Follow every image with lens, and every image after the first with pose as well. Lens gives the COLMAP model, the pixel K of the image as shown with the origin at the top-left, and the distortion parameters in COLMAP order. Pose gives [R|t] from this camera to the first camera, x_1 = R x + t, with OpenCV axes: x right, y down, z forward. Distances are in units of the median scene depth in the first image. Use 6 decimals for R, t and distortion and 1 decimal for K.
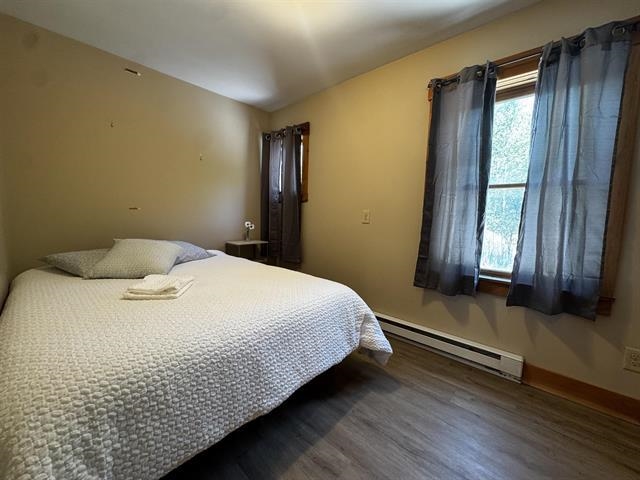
lens RADIAL K [[256.2, 0, 319.7], [0, 256.2, 239.4], [0, 0, 1]] dist [-0.002533, -0.000437]
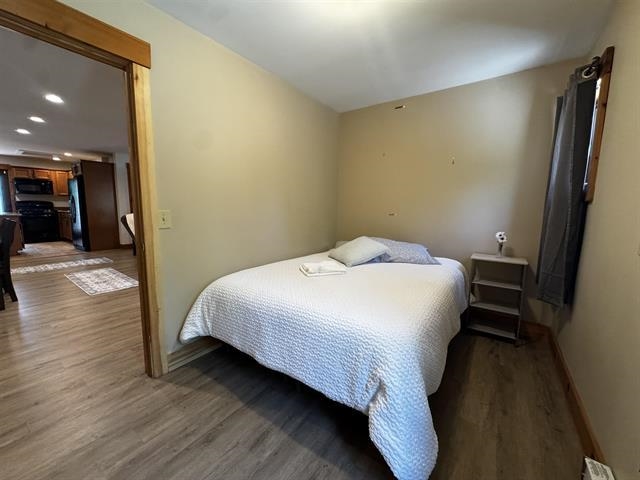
lens RADIAL K [[256.2, 0, 319.7], [0, 256.2, 239.4], [0, 0, 1]] dist [-0.002533, -0.000437]
pose [[0.121318, 0.104298, -0.987119, 0.844991], [-0.106702, 0.990072, 0.091497, -0.122203], [0.986862, 0.094227, 0.131243, 0.780163]]
